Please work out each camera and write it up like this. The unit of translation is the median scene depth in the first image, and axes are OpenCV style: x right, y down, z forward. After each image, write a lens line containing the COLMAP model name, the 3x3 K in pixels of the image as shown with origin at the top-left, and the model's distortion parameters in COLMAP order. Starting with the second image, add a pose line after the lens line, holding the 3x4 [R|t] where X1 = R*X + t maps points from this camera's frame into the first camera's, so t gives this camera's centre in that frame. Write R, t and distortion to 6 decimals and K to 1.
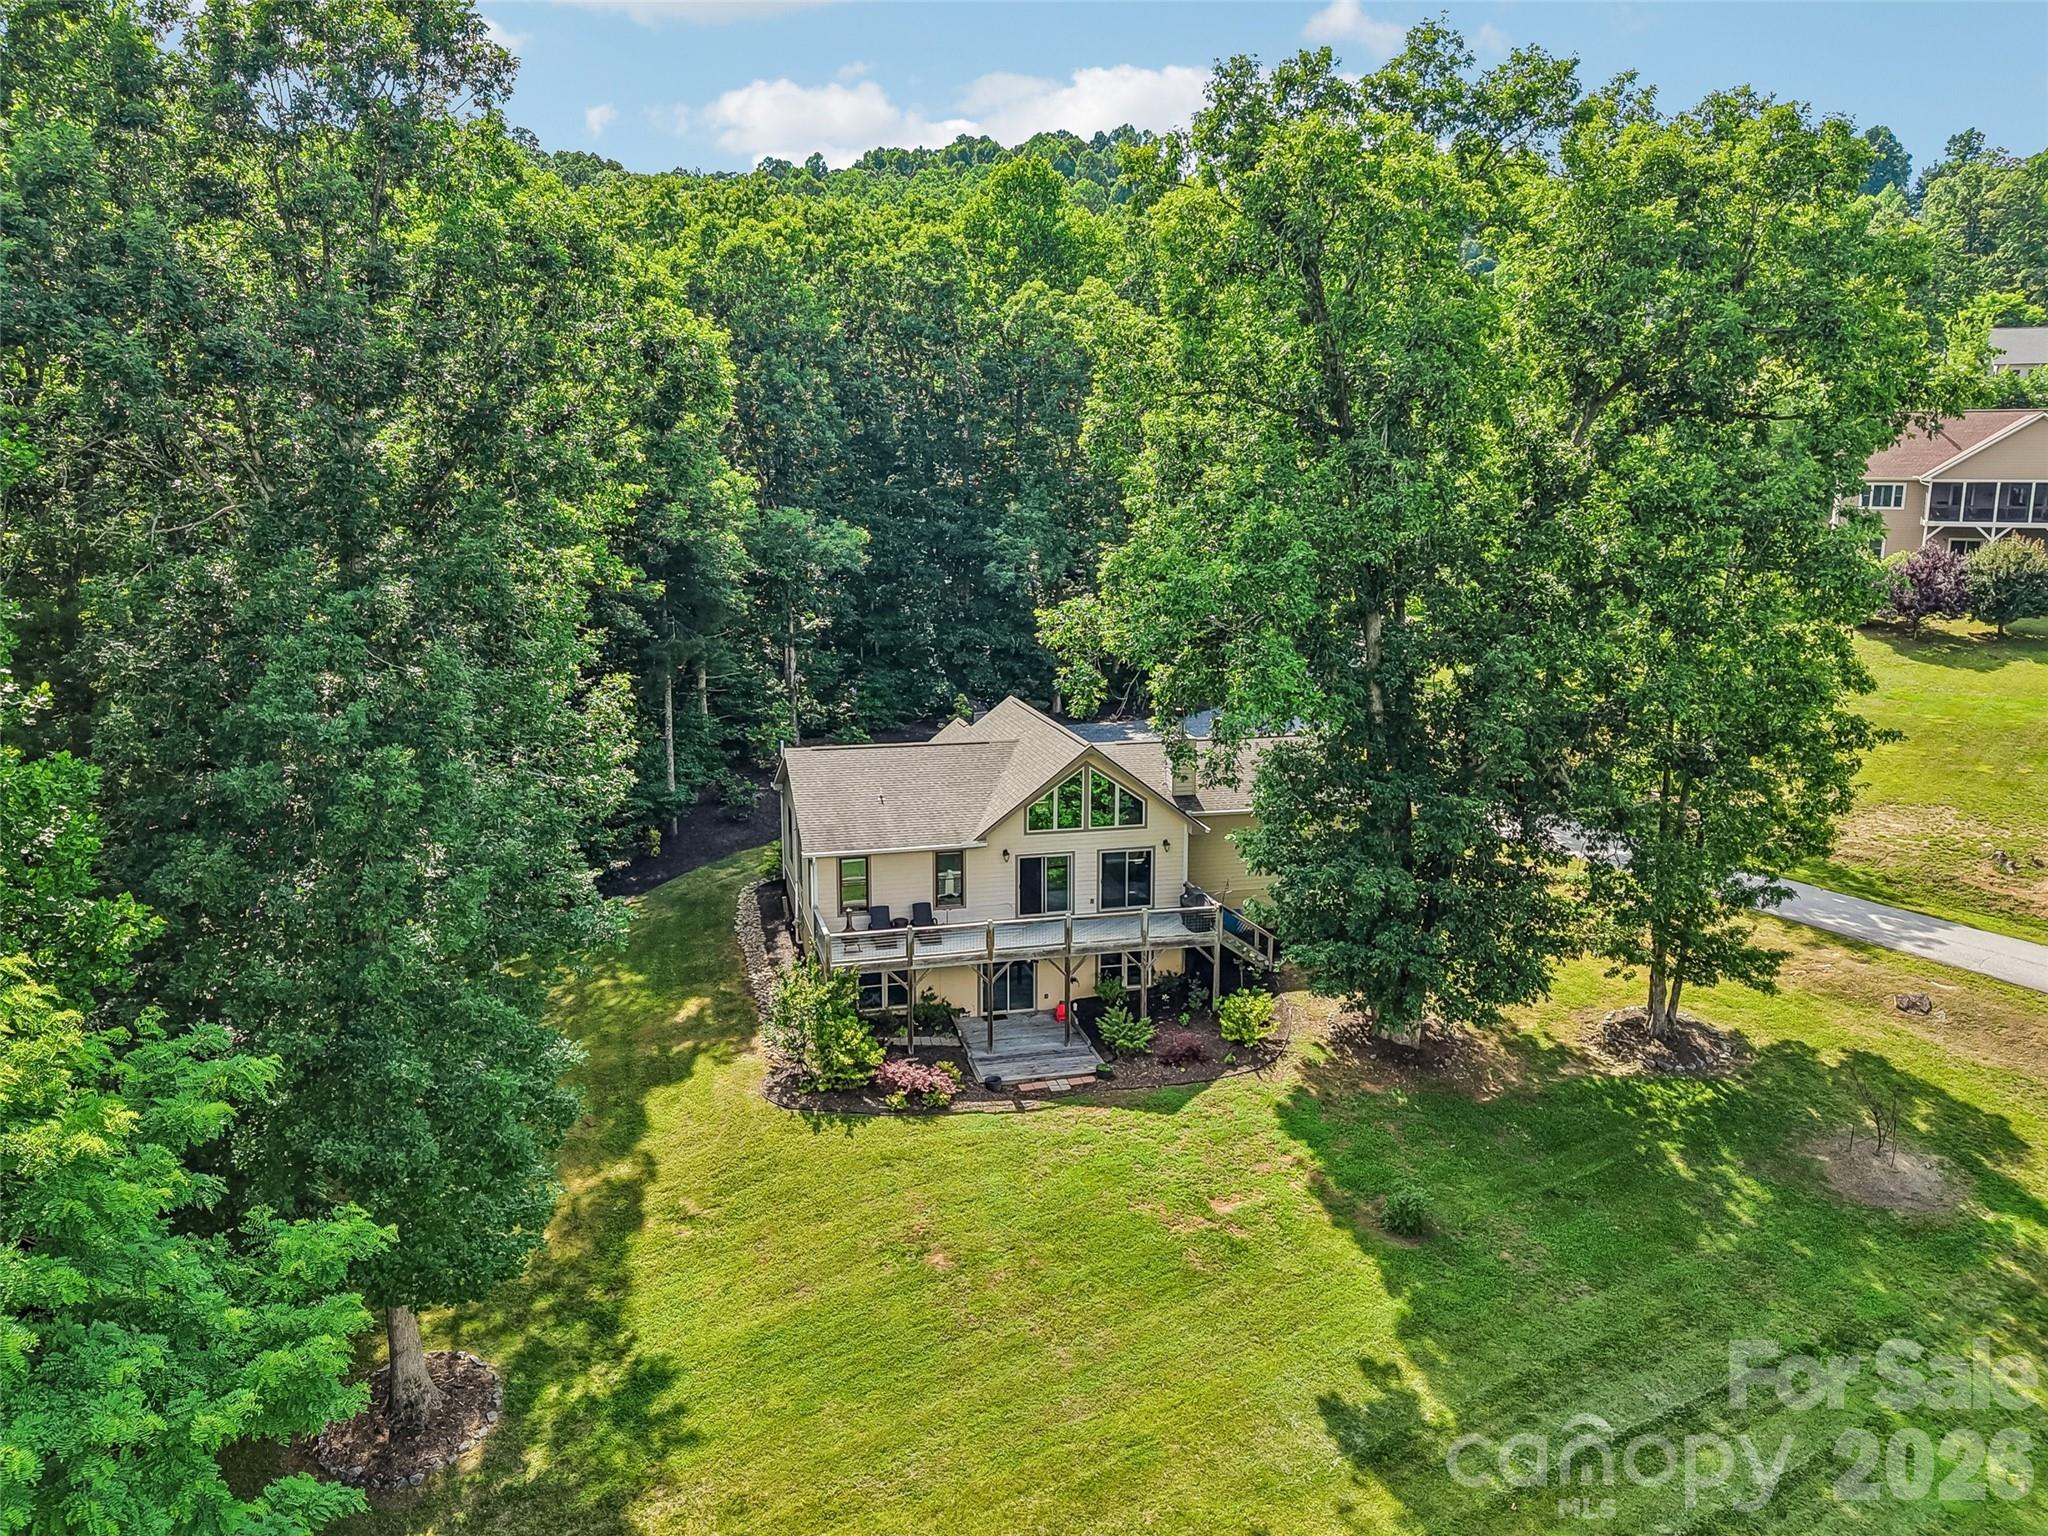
lens RADIAL K [[1525.3, 0, 1036.0], [0, 1525.3, 775.3], [0, 0, 1]] dist [0.035345, -0.037976]
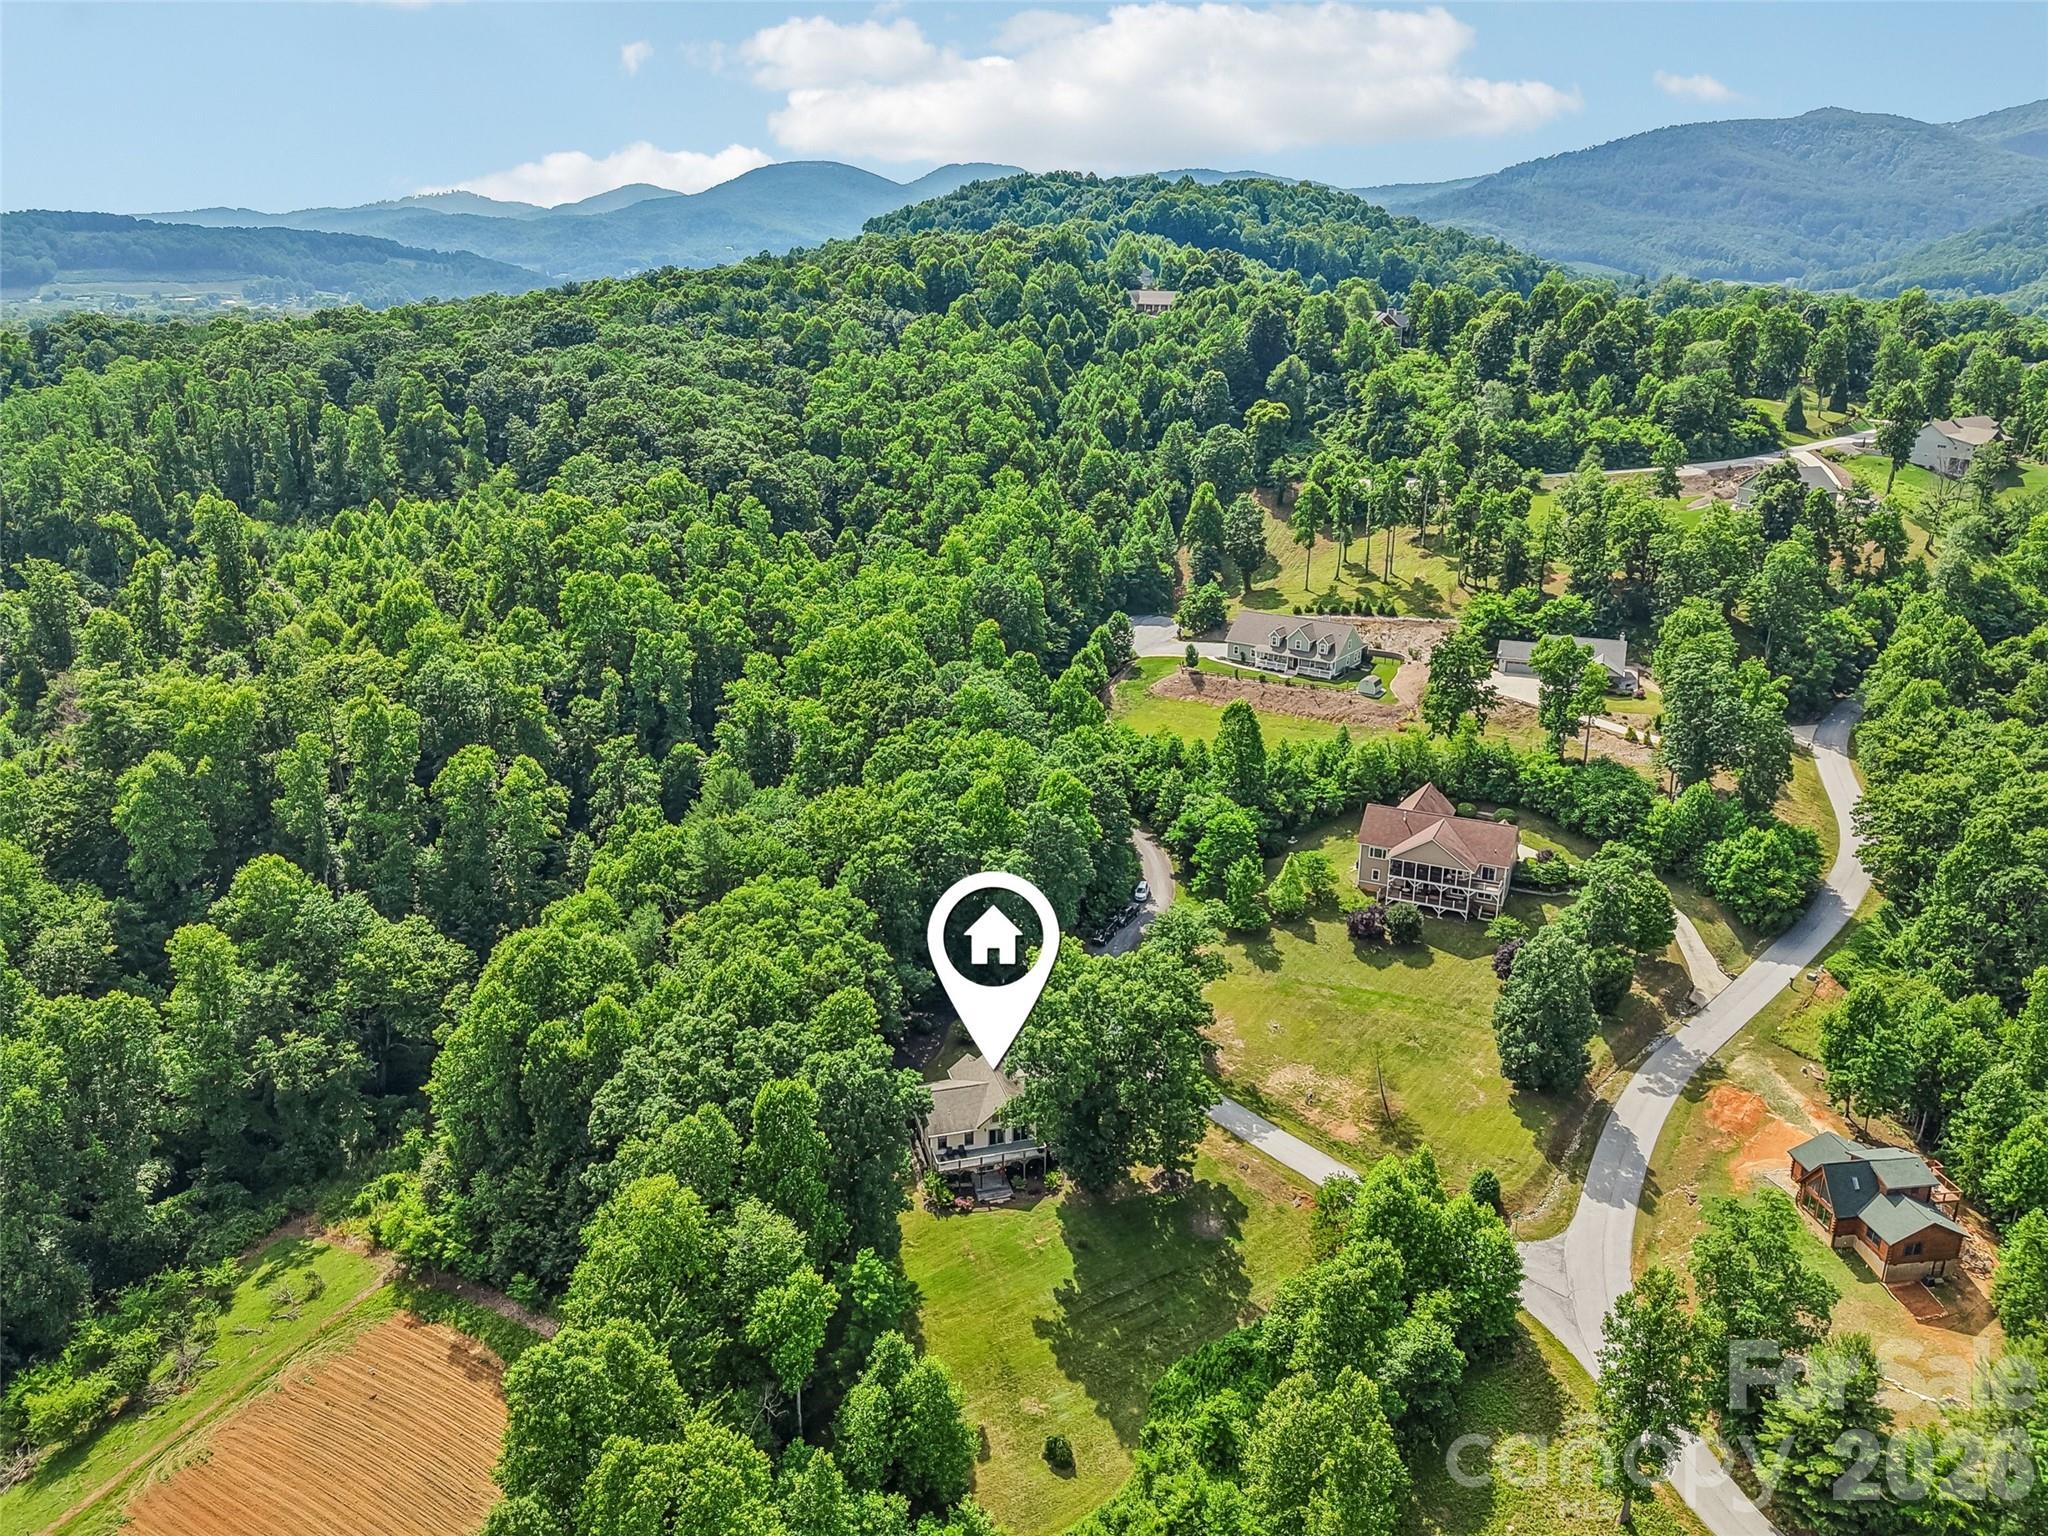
lens RADIAL K [[1525.3, 0, 1016.5], [0, 1525.3, 761.5], [0, 0, 1]] dist [0.035345, -0.037976]
pose [[0.999896, -0.008384, 0.011756, 0.019480], [0.006822, 0.991864, 0.127121, -1.304499], [-0.012726, -0.127027, 0.991818, -2.511603]]
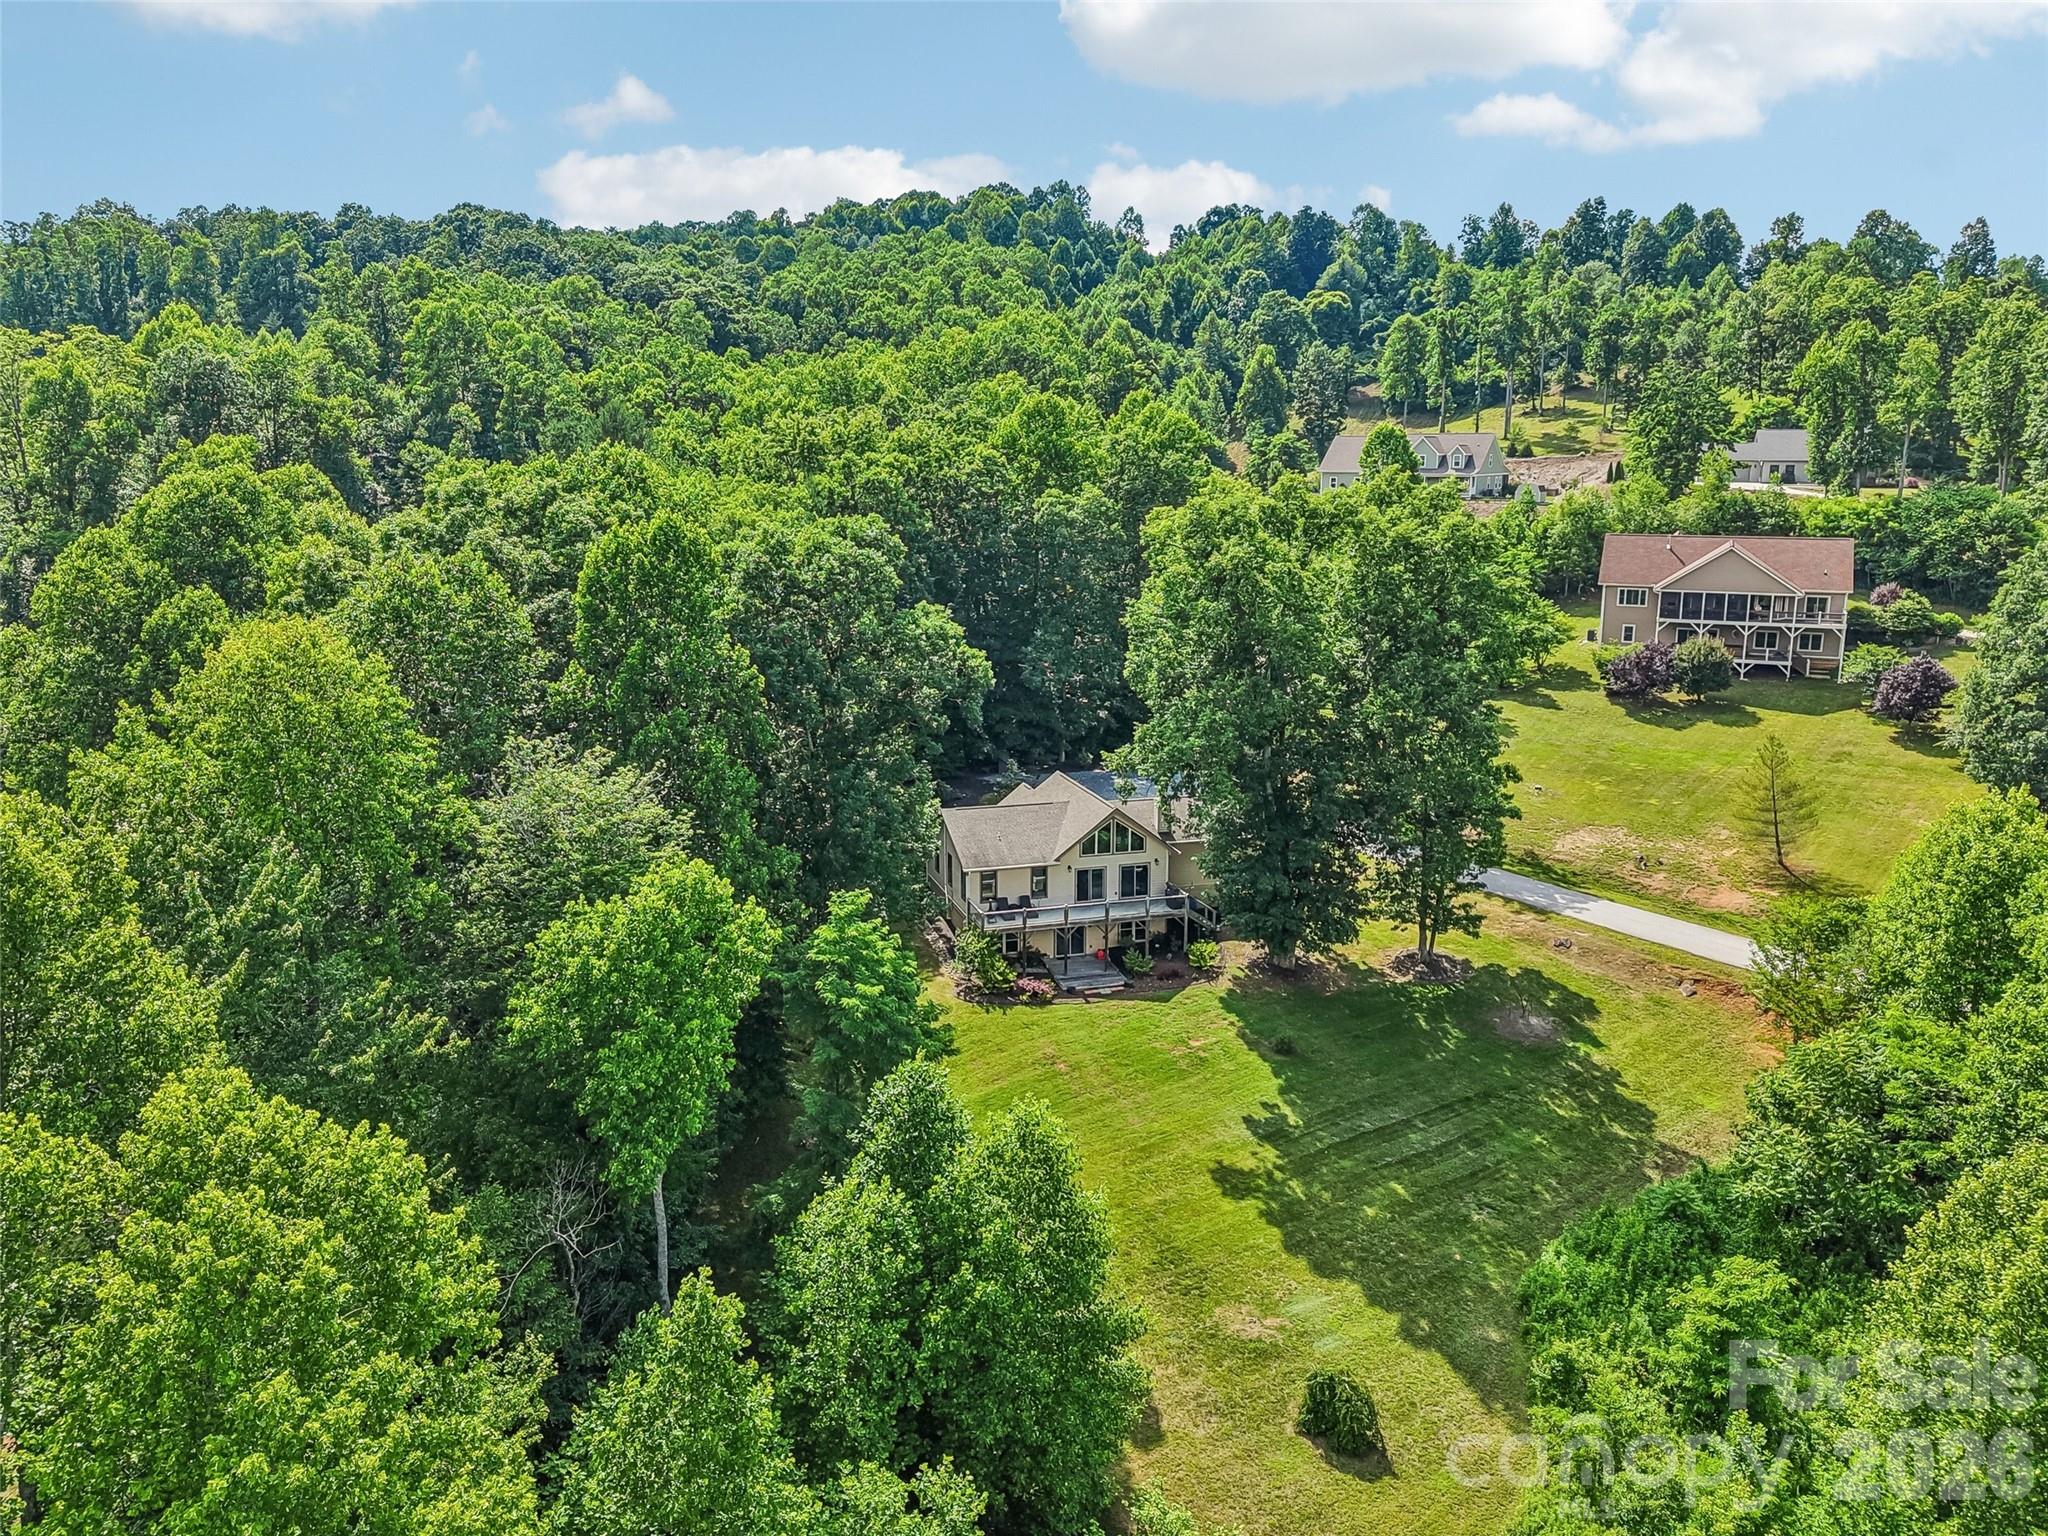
lens RADIAL K [[1525.3, 0, 1025.1], [0, 1525.3, 760.9], [0, 0, 1]] dist [0.035345, -0.037976]
pose [[0.999036, -0.009578, 0.042848, -0.158302], [0.009522, 0.999954, 0.001491, -0.083866], [-0.042860, -0.001082, 0.999080, -0.862110]]
